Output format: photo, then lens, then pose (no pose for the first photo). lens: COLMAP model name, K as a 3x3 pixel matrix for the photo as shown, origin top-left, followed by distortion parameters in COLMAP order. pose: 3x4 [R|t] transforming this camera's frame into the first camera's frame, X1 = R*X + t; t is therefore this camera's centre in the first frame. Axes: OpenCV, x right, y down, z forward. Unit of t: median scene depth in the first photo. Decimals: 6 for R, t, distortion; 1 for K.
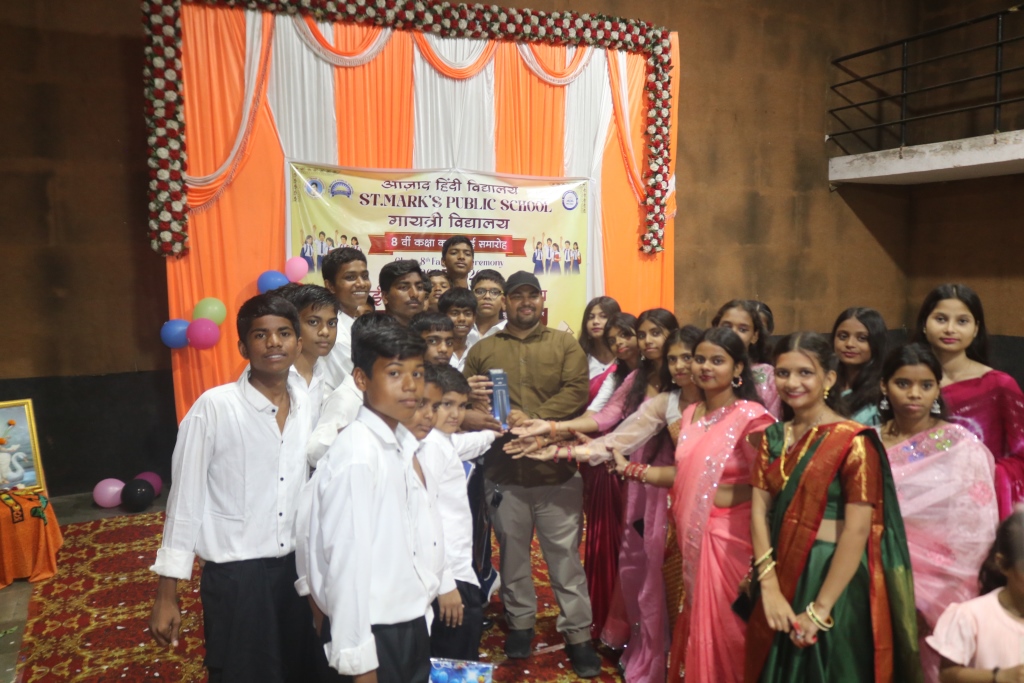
lens RADIAL K [[838.4, 0, 511.0], [0, 838.4, 336.1], [0, 0, 1]] dist [-0.010507, 0.019701]
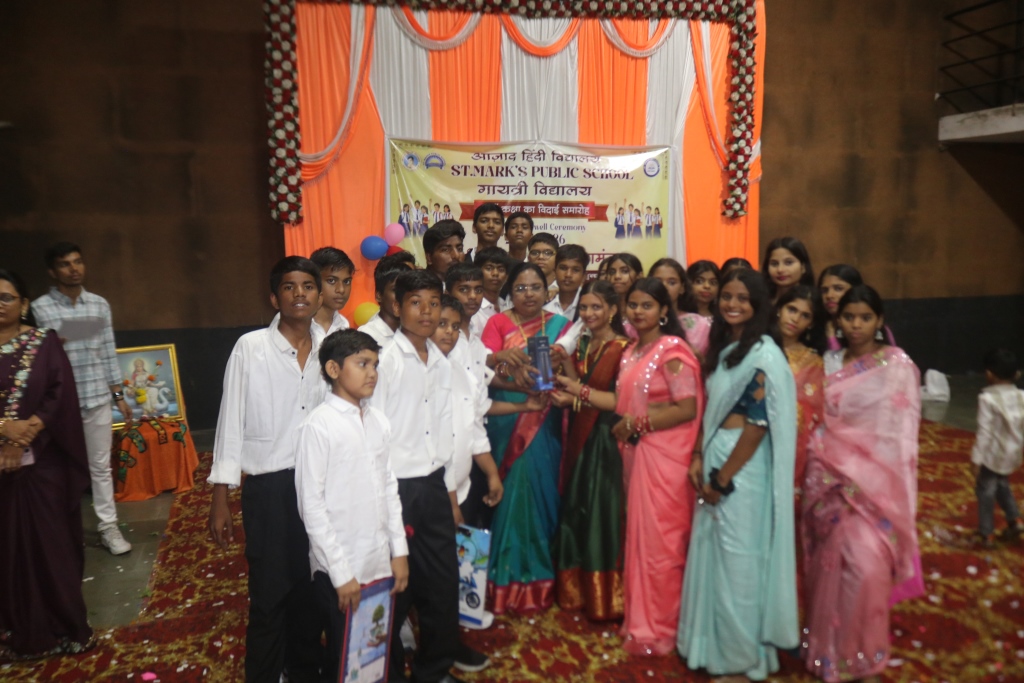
lens RADIAL K [[838.4, 0, 504.7], [0, 838.4, 328.1], [0, 0, 1]] dist [-0.010507, 0.019701]
pose [[0.984301, 0.014525, -0.175897, 0.081646], [-0.008801, 0.999407, 0.033274, 0.006465], [0.176276, -0.031204, 0.983846, -0.077590]]
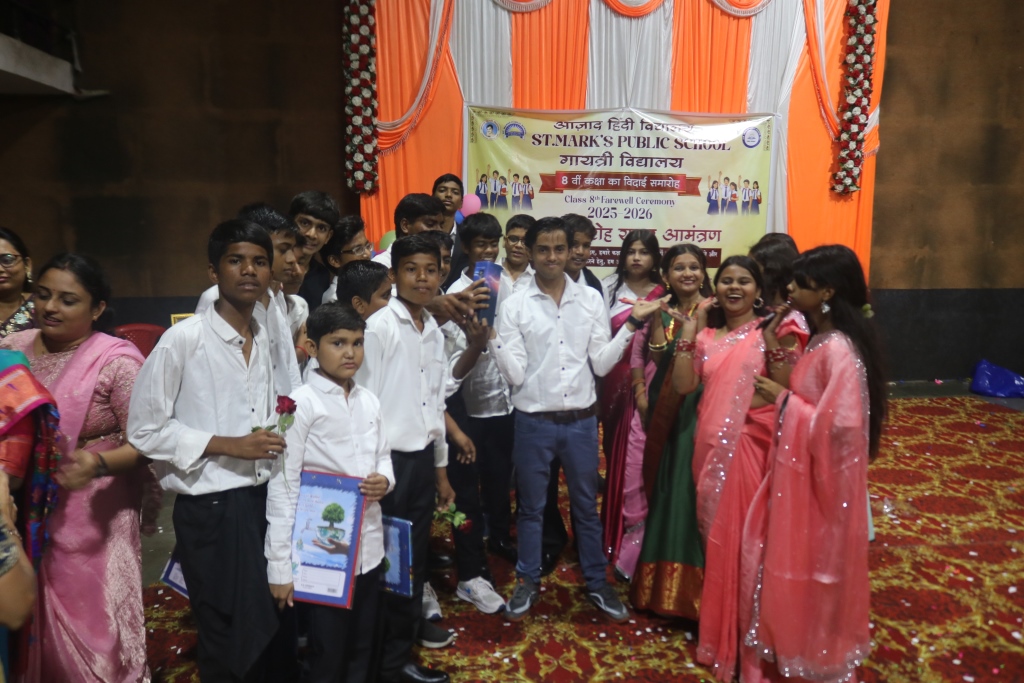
lens RADIAL K [[838.4, 0, 507.0], [0, 838.4, 336.9], [0, 0, 1]] dist [-0.010507, 0.019701]
pose [[0.944975, 0.057952, -0.321968, 0.136460], [-0.036547, 0.996725, 0.072137, 0.008719], [0.325094, -0.056401, 0.943998, -0.020080]]
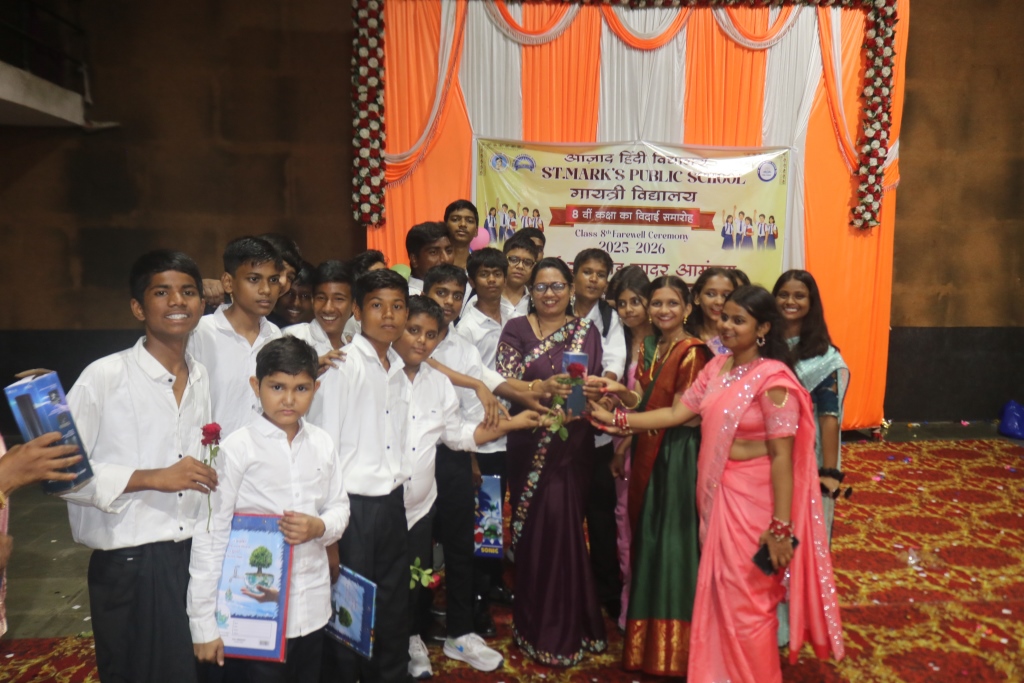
lens RADIAL K [[838.4, 0, 505.2], [0, 838.4, 330.9], [0, 0, 1]] dist [-0.010507, 0.019701]
pose [[0.936517, 0.050668, -0.346942, 0.138883], [-0.043465, 0.998648, 0.028515, 0.004332], [0.347918, -0.011625, 0.937453, 0.008924]]
